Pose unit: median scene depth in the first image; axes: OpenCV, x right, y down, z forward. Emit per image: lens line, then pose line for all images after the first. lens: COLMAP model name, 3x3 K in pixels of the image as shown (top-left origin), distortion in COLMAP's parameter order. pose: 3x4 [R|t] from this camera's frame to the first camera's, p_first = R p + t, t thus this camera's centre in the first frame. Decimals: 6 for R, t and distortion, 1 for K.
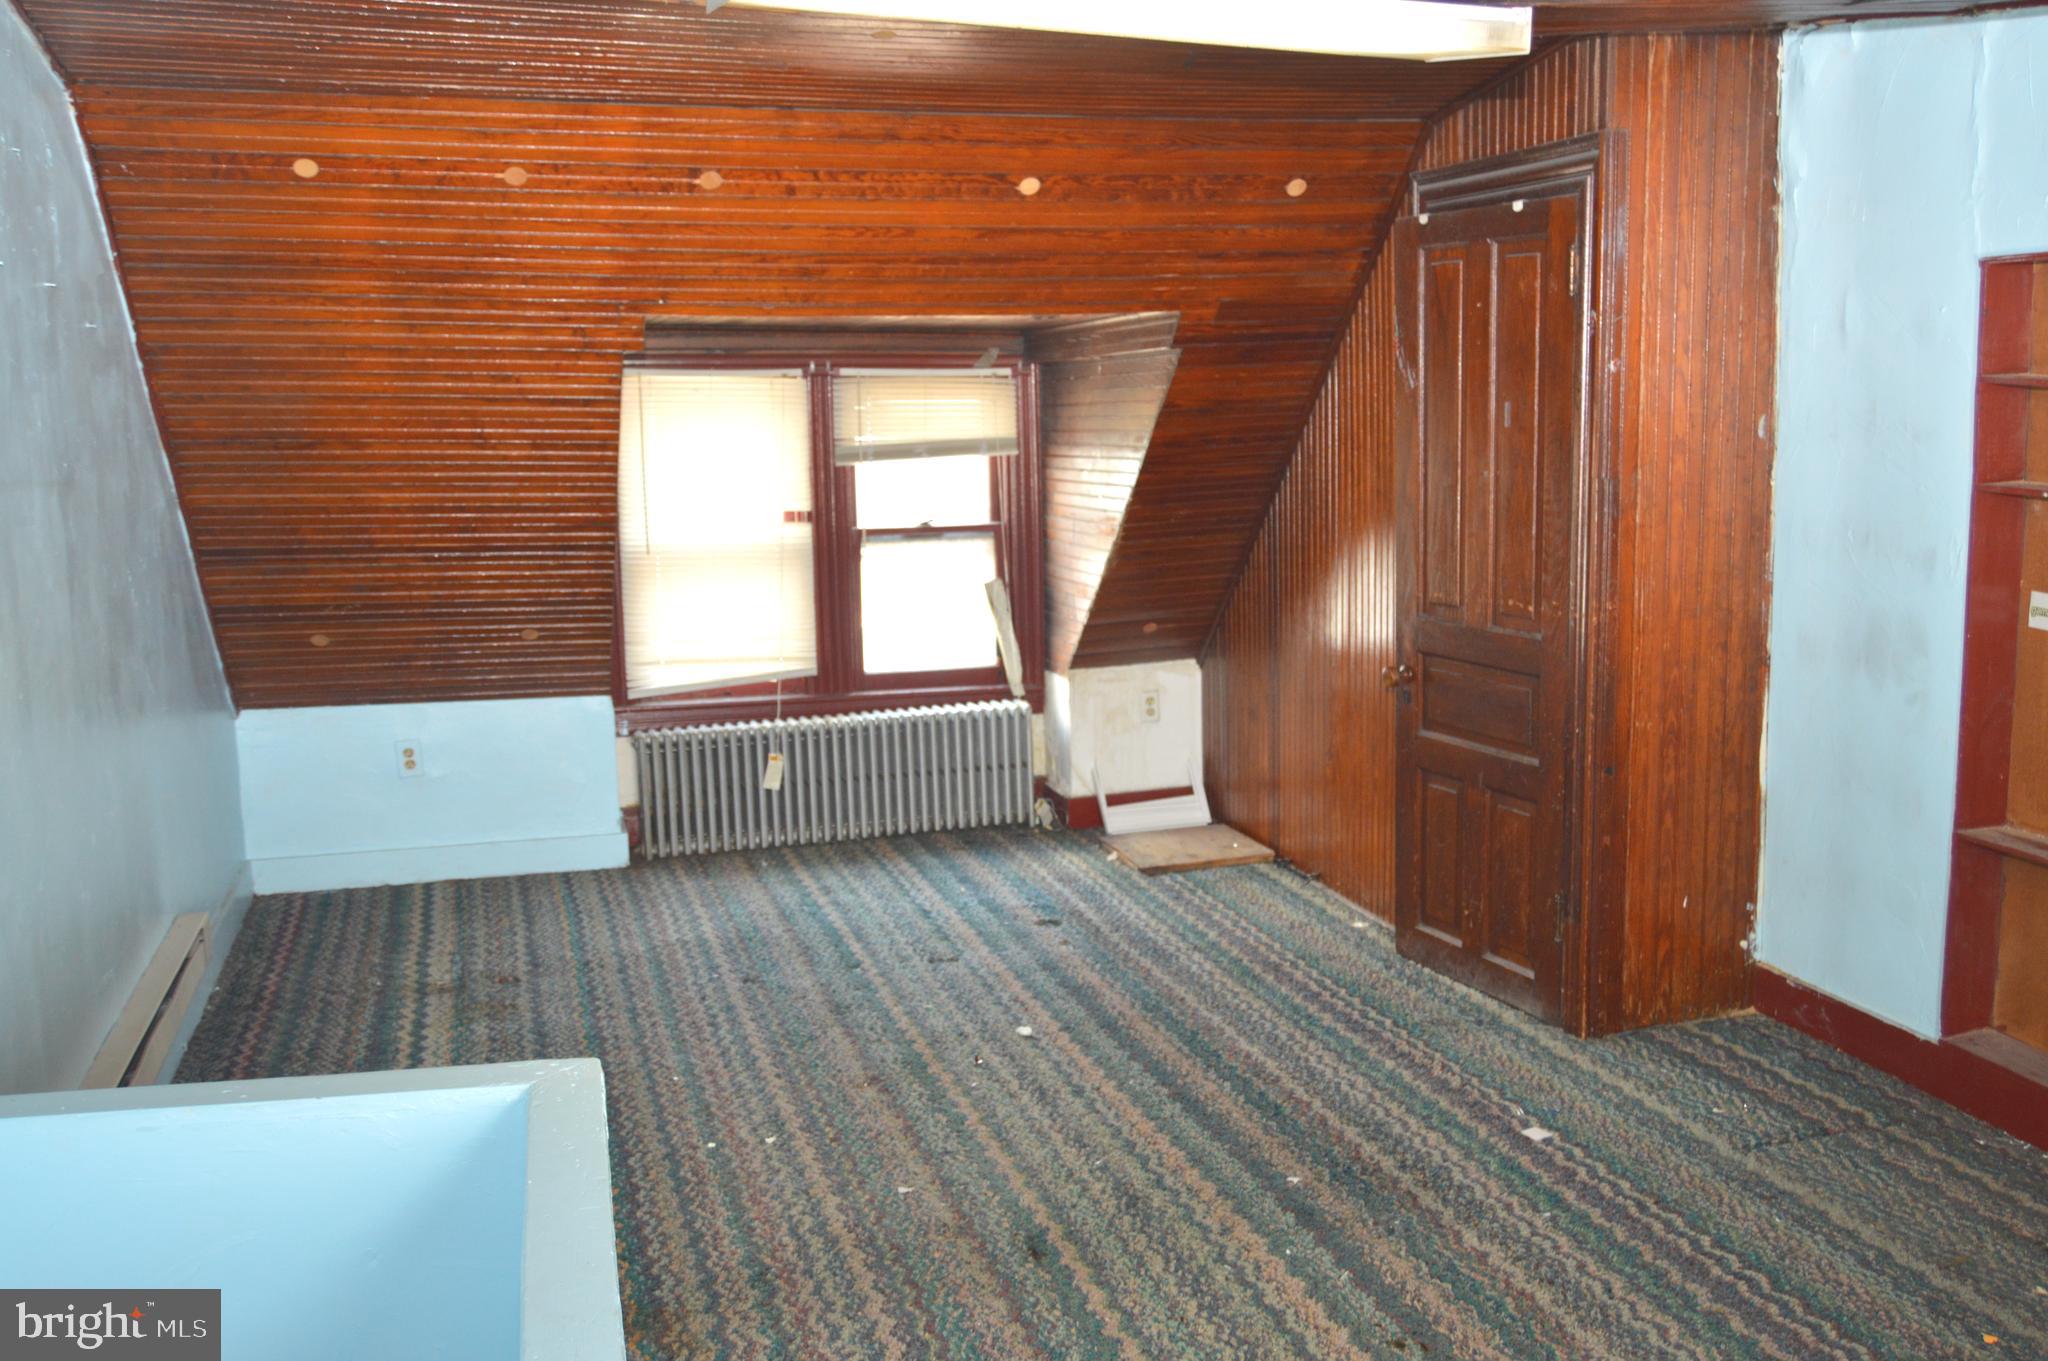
lens RADIAL K [[1924.0, 0, 1060.0], [0, 1924.0, 683.7], [0, 0, 1]] dist [-0.000213, -0.009303]
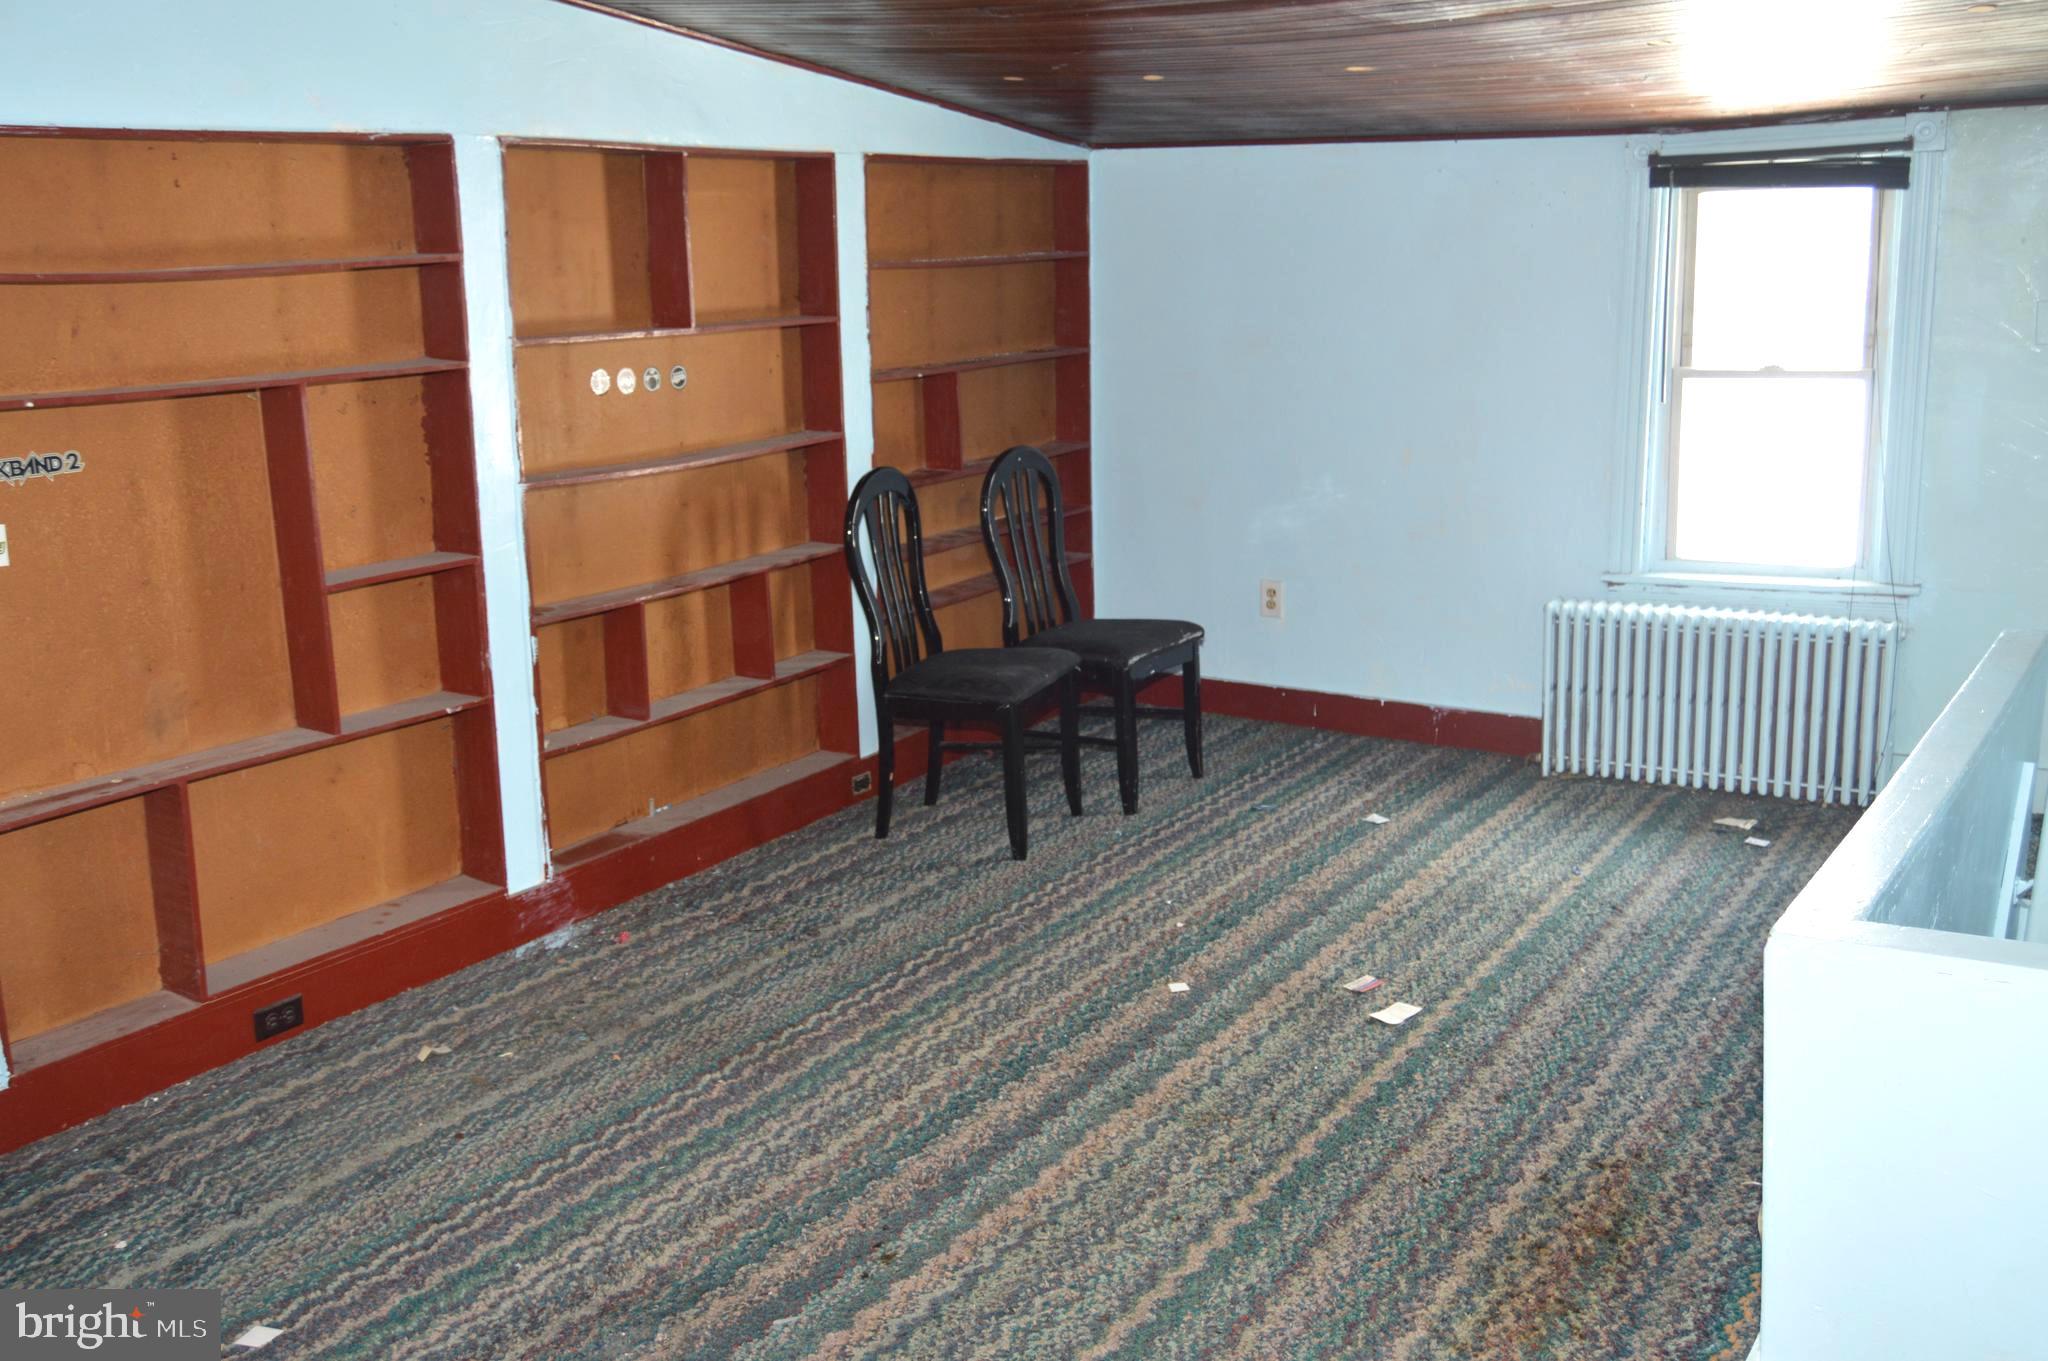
lens RADIAL K [[1924.0, 0, 1060.0], [0, 1924.0, 683.7], [0, 0, 1]] dist [-0.000213, -0.009303]
pose [[-0.699502, -0.106477, 0.706654, -0.461153], [0.146844, 0.946320, 0.287948, -0.159060], [-0.699381, 0.305189, -0.646317, 1.320605]]
